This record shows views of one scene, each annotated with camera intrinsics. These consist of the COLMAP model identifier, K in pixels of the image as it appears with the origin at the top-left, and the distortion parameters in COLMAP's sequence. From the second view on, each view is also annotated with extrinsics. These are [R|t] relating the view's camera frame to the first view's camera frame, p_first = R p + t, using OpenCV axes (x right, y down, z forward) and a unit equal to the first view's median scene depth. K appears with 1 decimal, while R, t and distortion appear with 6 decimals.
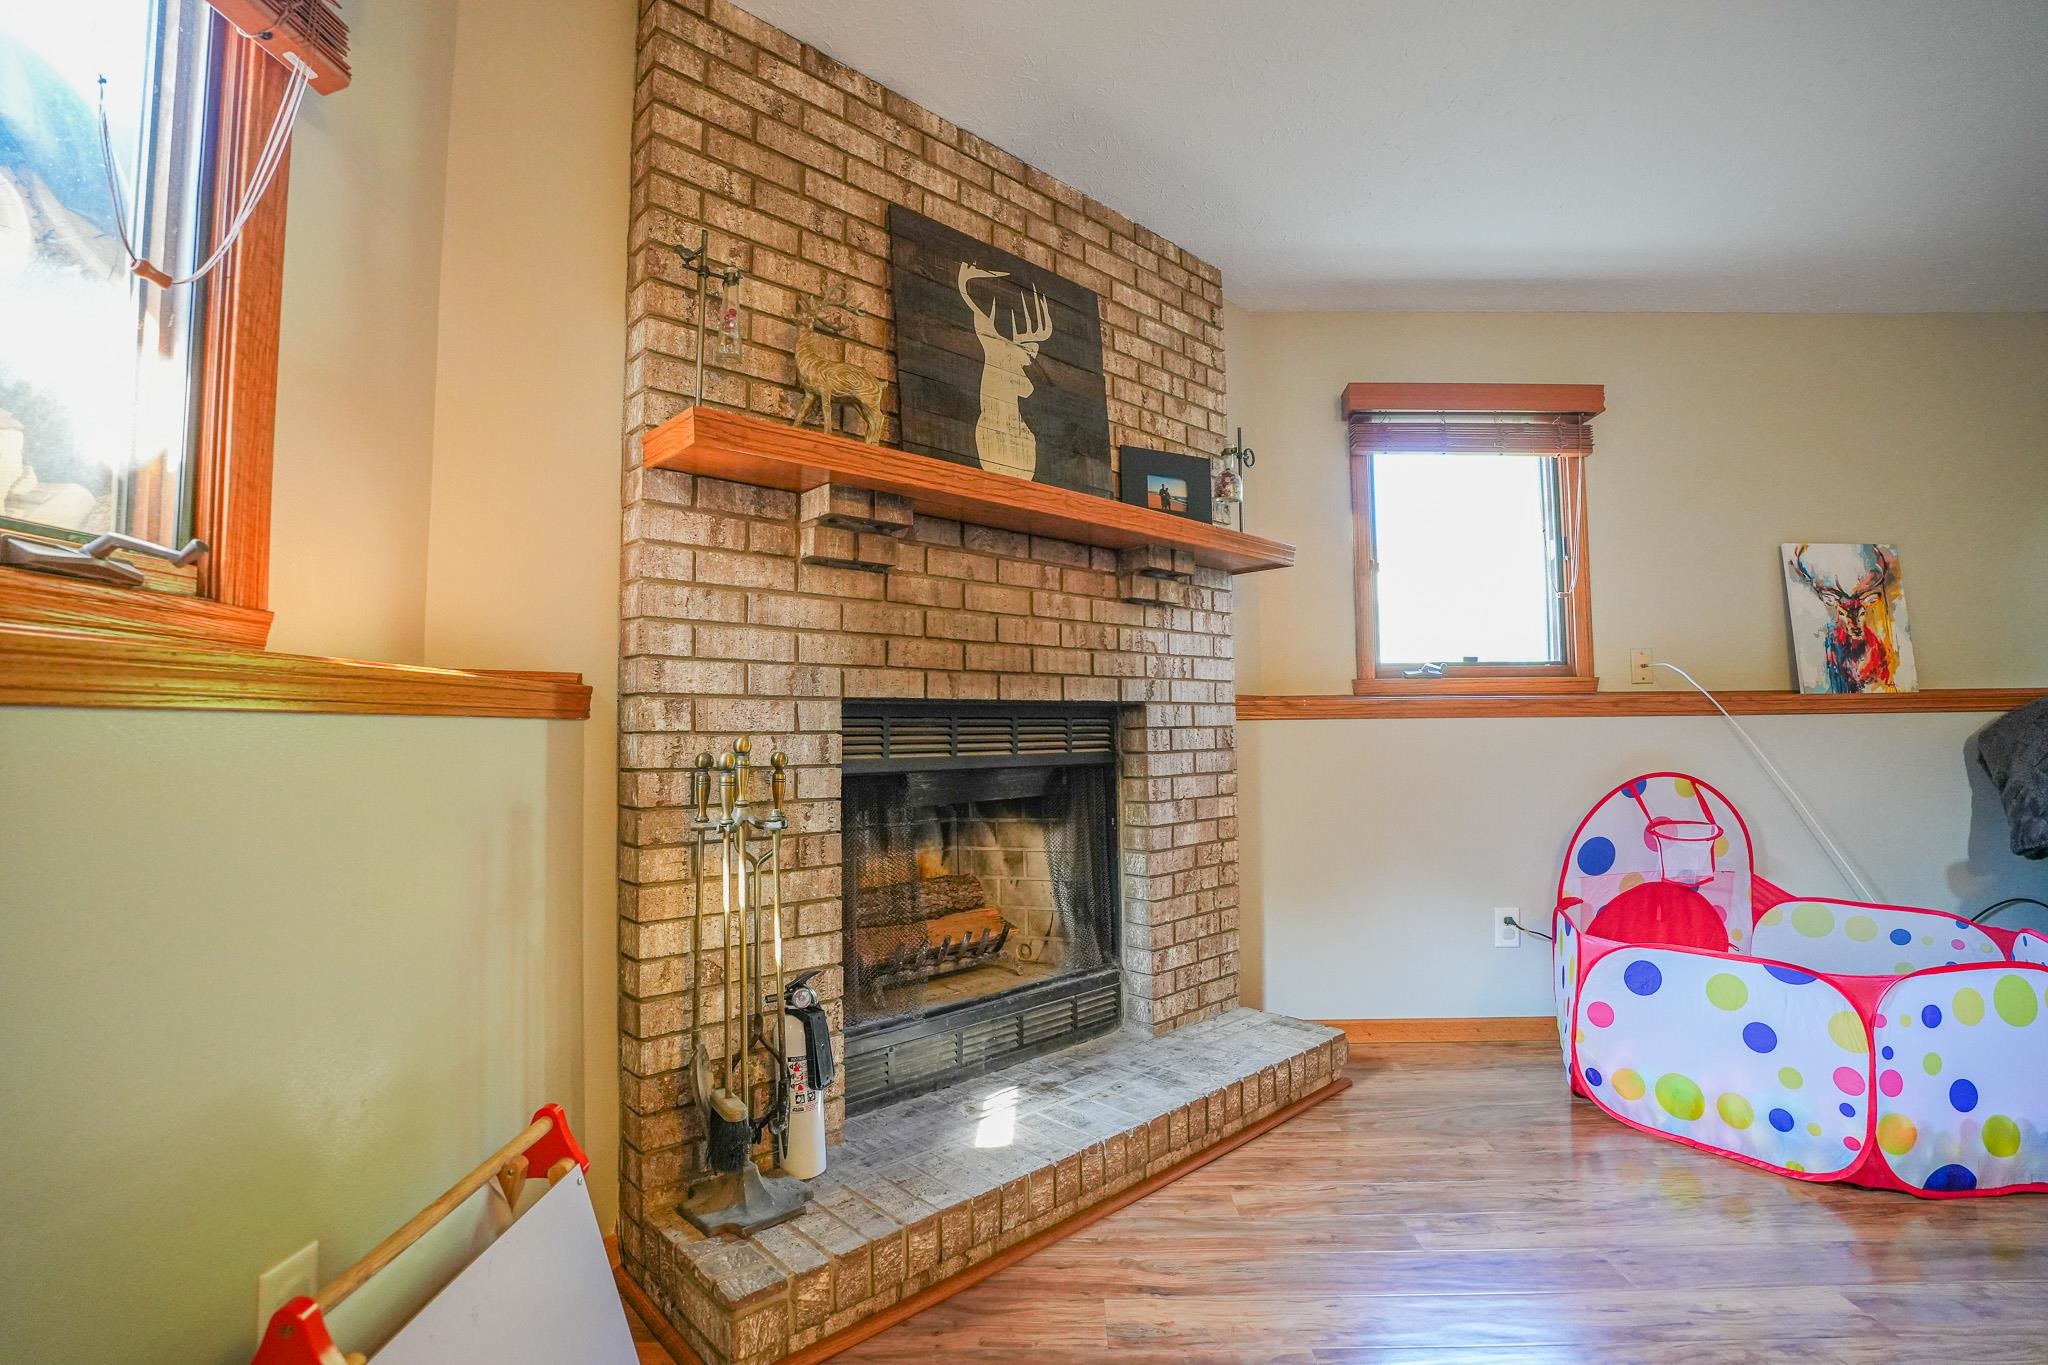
lens RADIAL K [[933.9, 0, 1021.0], [0, 933.9, 675.8], [0, 0, 1]] dist [-0.055890, 0.008240]
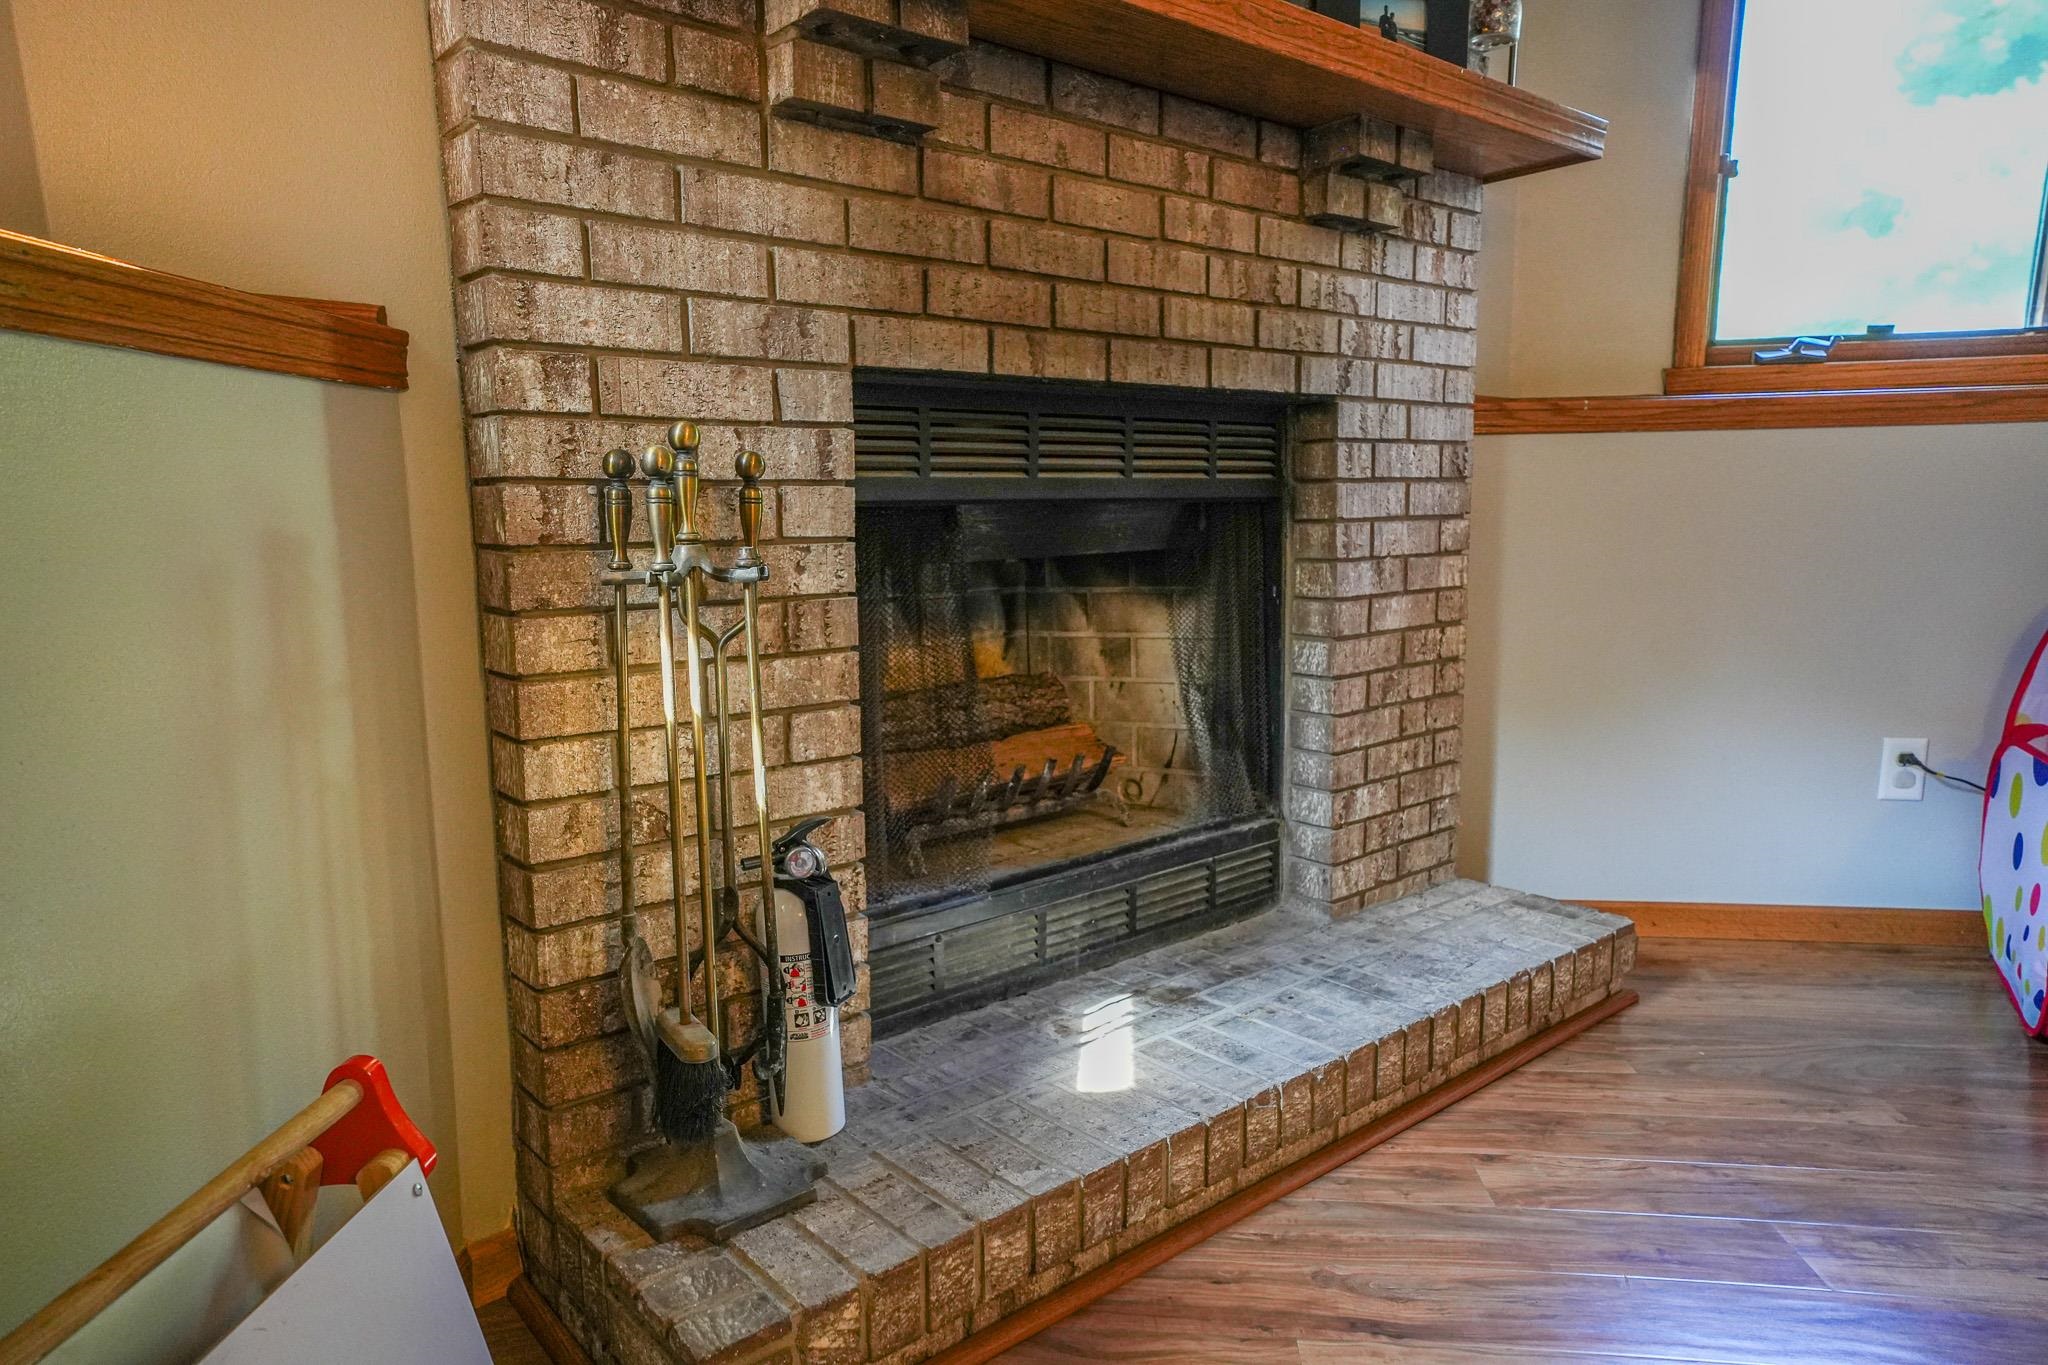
lens RADIAL K [[1279.0, 0, 1019.5], [0, 1279.0, 662.4], [0, 0, 1]] dist [0.043273, 0.011900]
pose [[0.999217, 0.003096, -0.039449, -0.053885], [0.004228, 0.982873, 0.184237, 0.057367], [0.039343, -0.184260, 0.982090, 0.178399]]
